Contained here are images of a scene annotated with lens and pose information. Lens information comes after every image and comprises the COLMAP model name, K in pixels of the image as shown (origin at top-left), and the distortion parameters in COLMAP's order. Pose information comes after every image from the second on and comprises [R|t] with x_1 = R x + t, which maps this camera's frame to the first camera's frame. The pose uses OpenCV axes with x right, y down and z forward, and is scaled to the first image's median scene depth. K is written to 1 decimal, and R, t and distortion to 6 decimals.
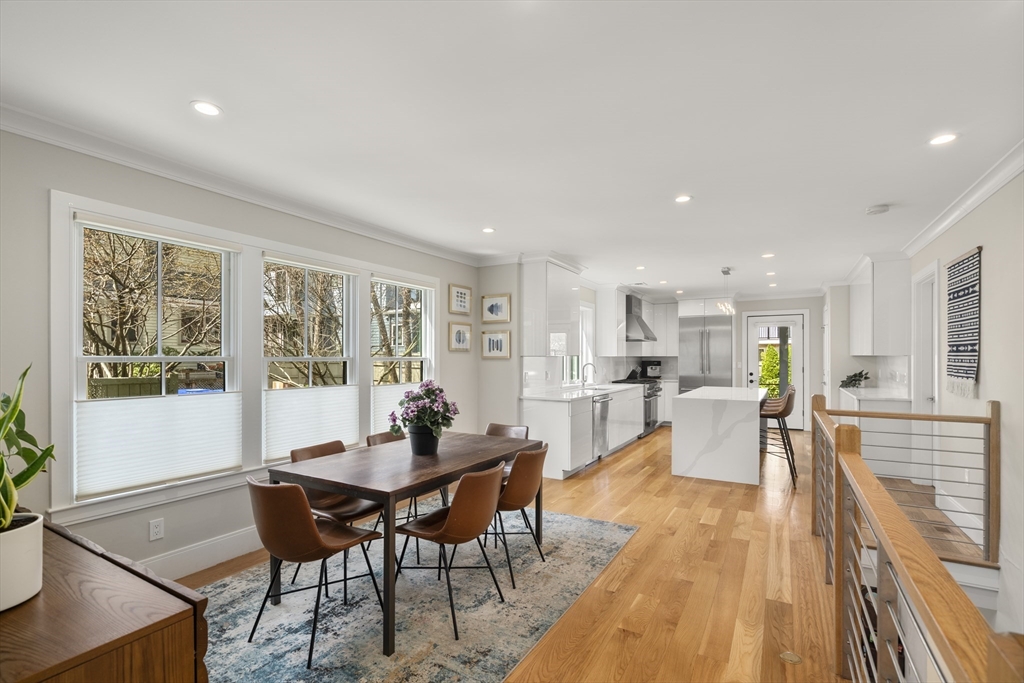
lens RADIAL K [[469.7, 0, 510.9], [0, 469.7, 359.2], [0, 0, 1]] dist [-0.002255, 0.000353]
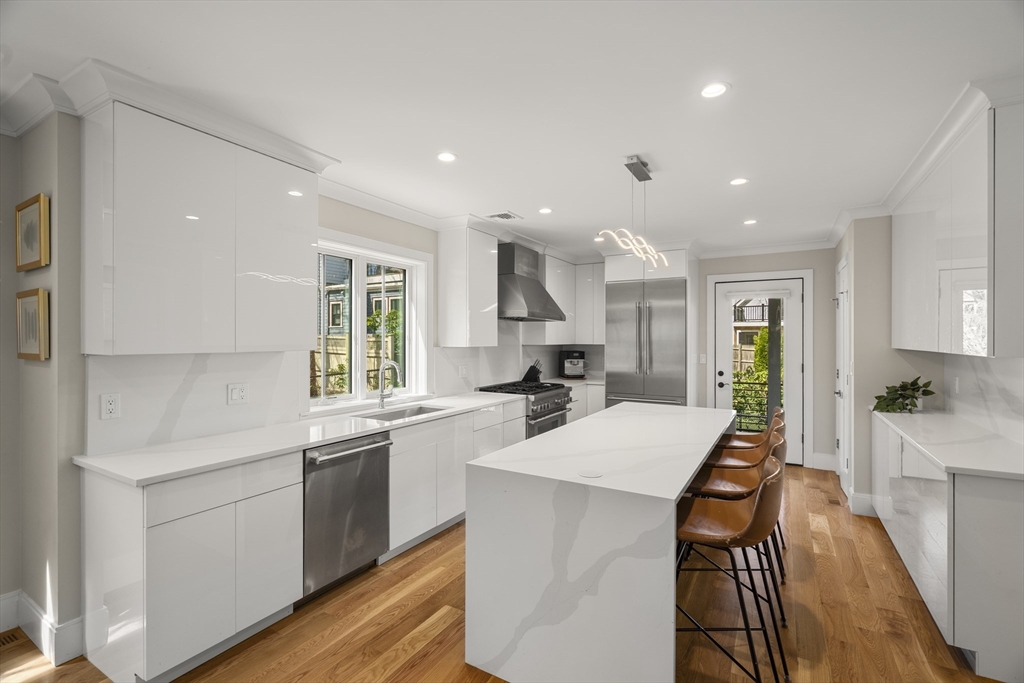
lens RADIAL K [[469.7, 0, 508.4], [0, 469.7, 338.9], [0, 0, 1]] dist [-0.002255, 0.000353]
pose [[0.999991, 0.004229, 0.000019, 0.251061], [-0.004229, 0.999984, -0.003887, -0.012787], [-0.000036, 0.003887, 0.999992, 0.407985]]
